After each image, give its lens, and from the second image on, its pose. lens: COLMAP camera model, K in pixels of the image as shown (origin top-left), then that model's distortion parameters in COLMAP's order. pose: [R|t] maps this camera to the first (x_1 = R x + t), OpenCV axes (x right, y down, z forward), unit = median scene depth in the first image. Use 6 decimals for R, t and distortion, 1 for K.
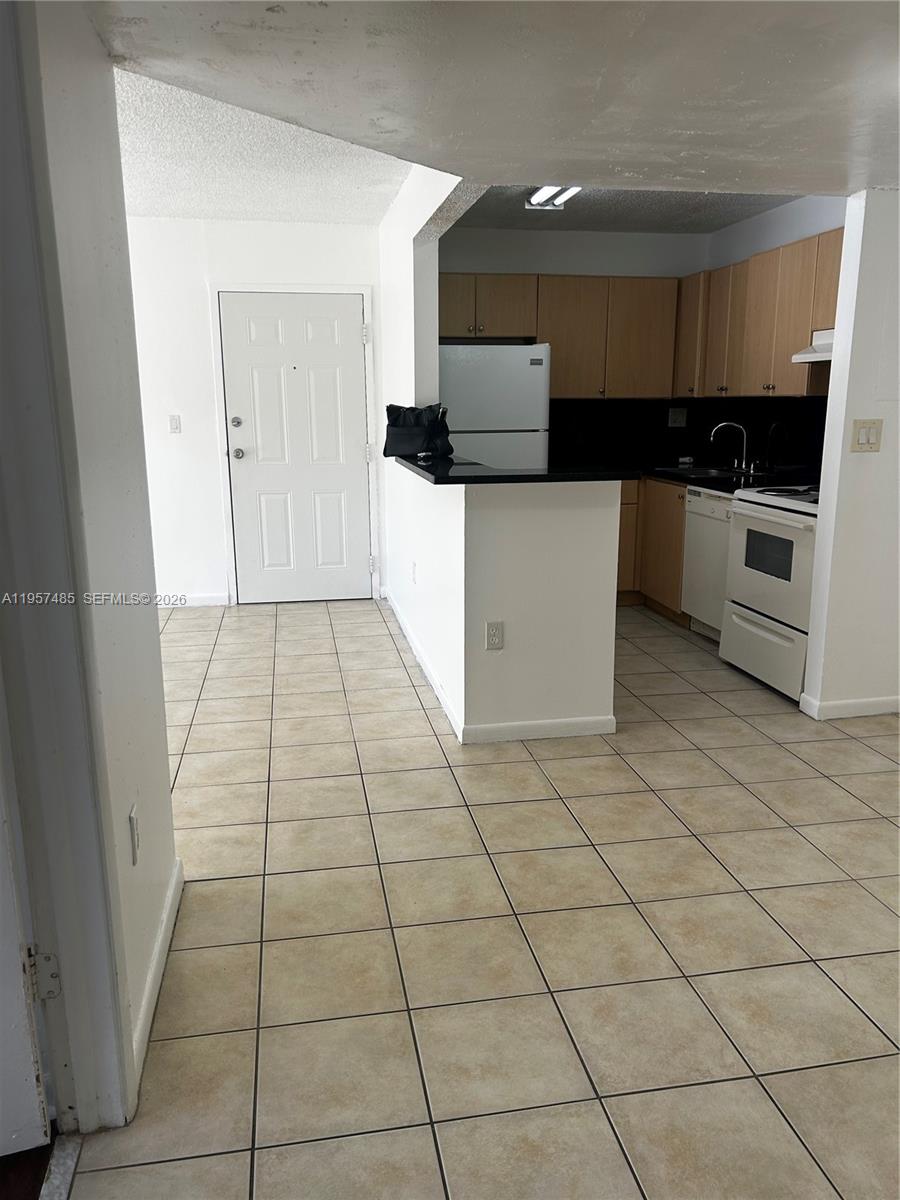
lens RADIAL K [[922.1, 0, 446.8], [0, 922.1, 609.7], [0, 0, 1]] dist [0.071567, -0.098582]
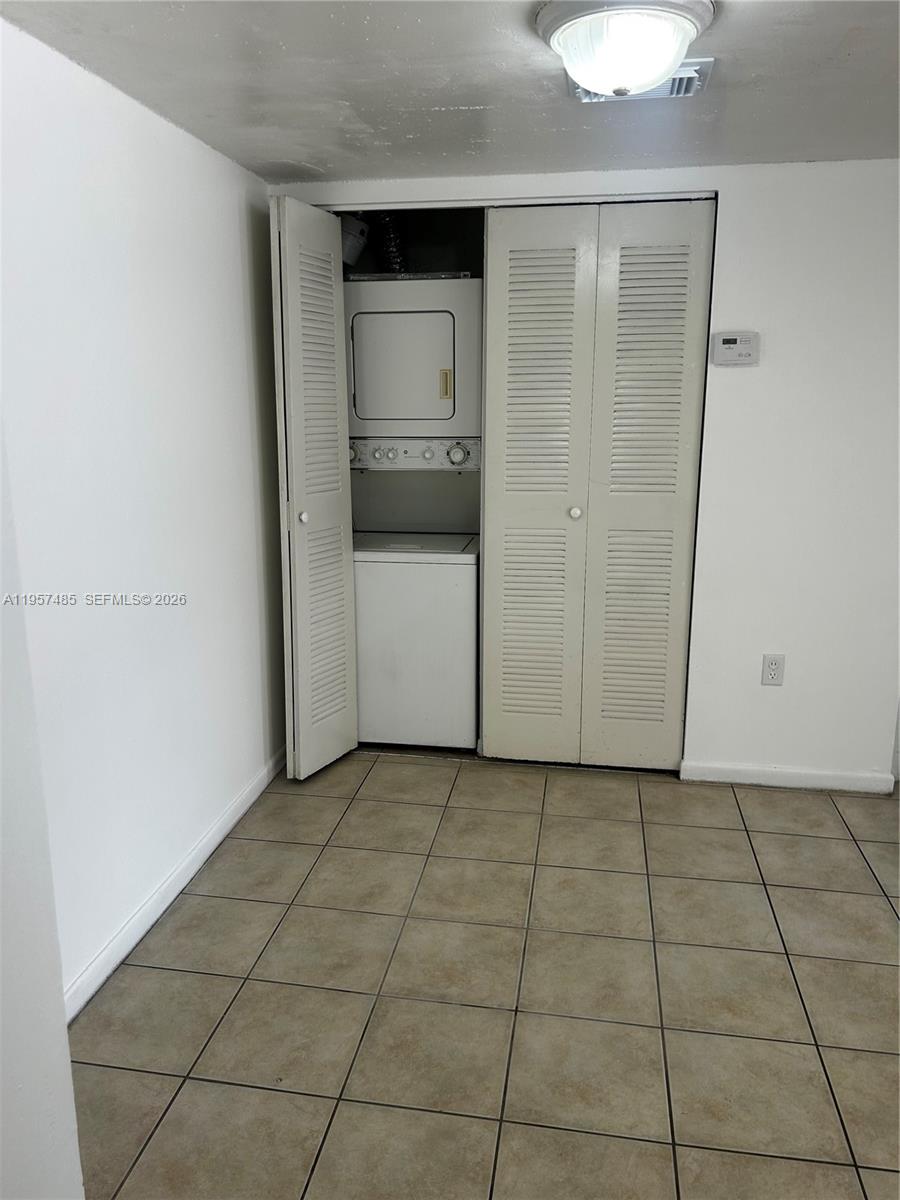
lens RADIAL K [[922.1, 0, 446.8], [0, 922.1, 609.7], [0, 0, 1]] dist [0.071567, -0.098582]
pose [[-0.945294, -0.069902, 0.318642, 0.257241], [0.076179, 0.902464, 0.423975, -0.251191], [-0.317200, 0.425055, -0.847769, 1.057354]]
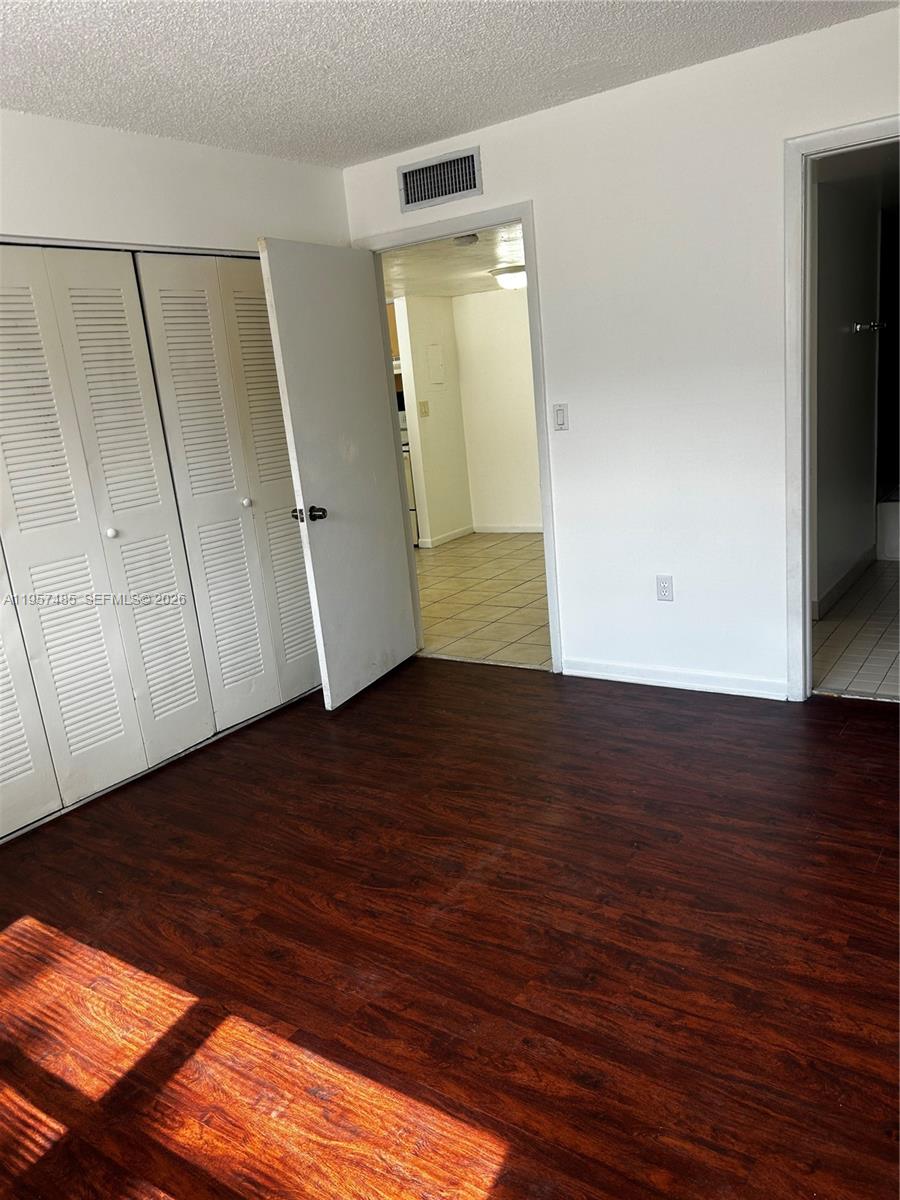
lens RADIAL K [[922.1, 0, 446.8], [0, 922.1, 609.7], [0, 0, 1]] dist [0.071567, -0.098582]
pose [[0.710807, -0.239756, 0.661264, -0.976505], [0.252371, 0.964449, 0.078403, 0.100566], [-0.656553, 0.111155, 0.746044, -0.549018]]
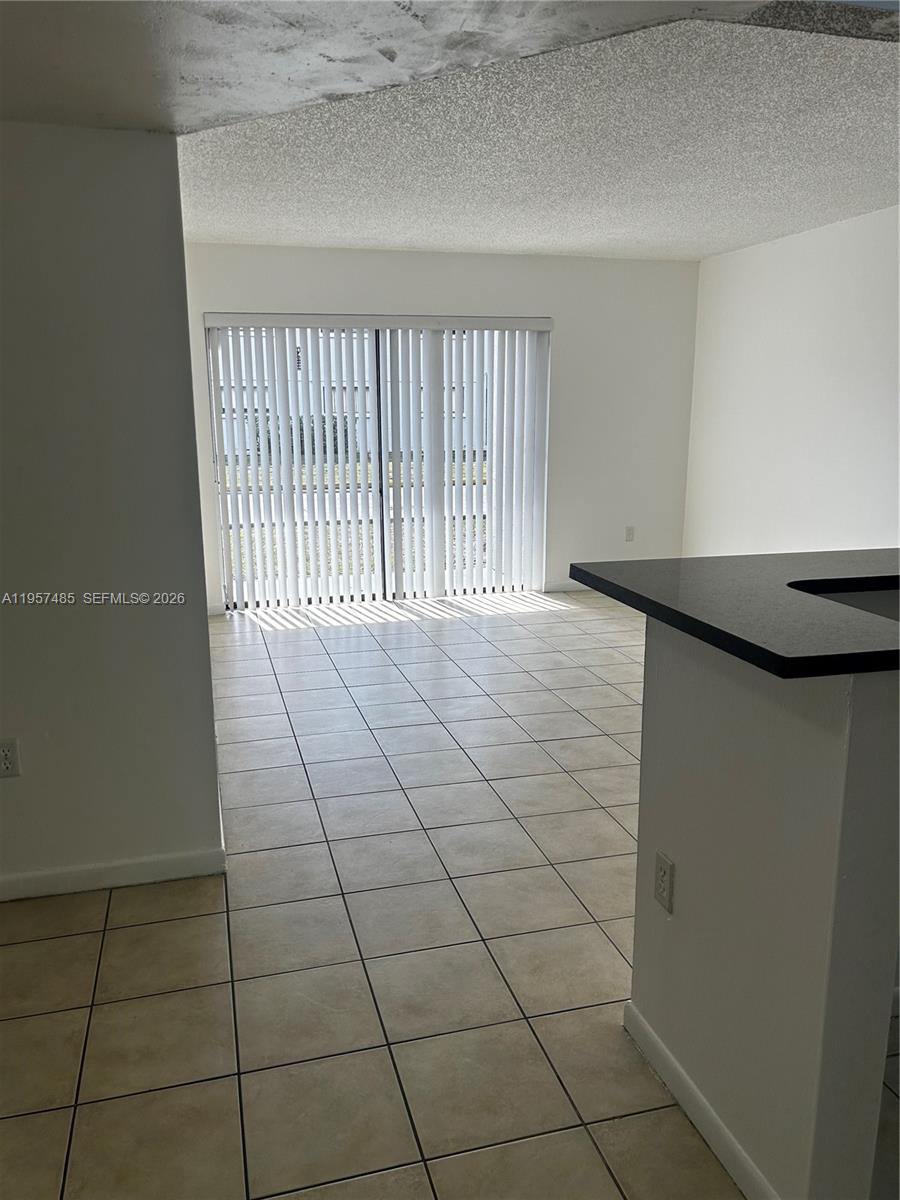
lens RADIAL K [[922.1, 0, 446.8], [0, 922.1, 609.7], [0, 0, 1]] dist [0.071567, -0.098582]
pose [[0.083078, 0.236184, -0.968151, 0.480183], [-0.222422, 0.951396, 0.213010, -0.192201], [0.971404, 0.197642, 0.131572, 0.701717]]
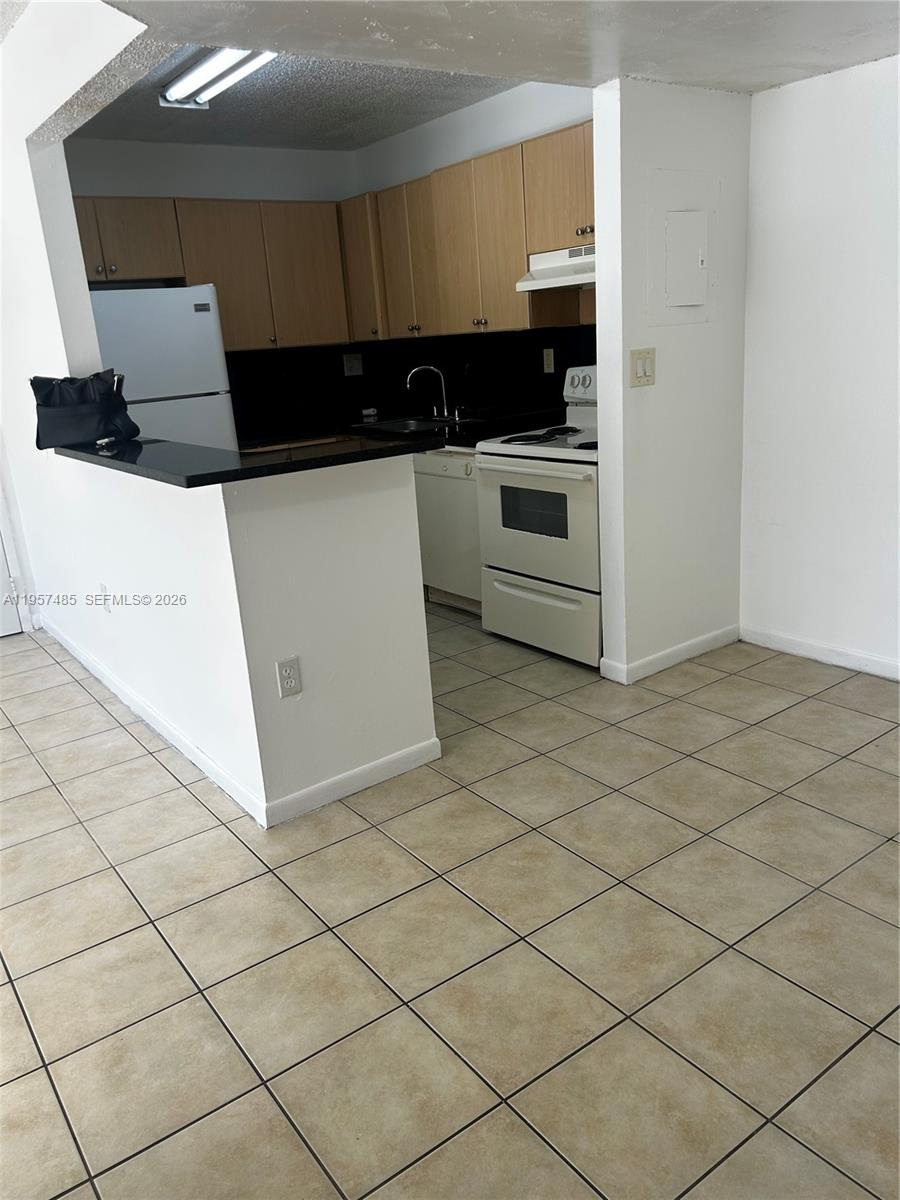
lens RADIAL K [[922.1, 0, 446.8], [0, 922.1, 609.7], [0, 0, 1]] dist [0.071567, -0.098582]
pose [[0.898124, -0.186501, 0.398234, -0.108978], [0.165551, 0.982382, 0.086706, -0.062362], [-0.407389, -0.011945, 0.913177, 0.241803]]
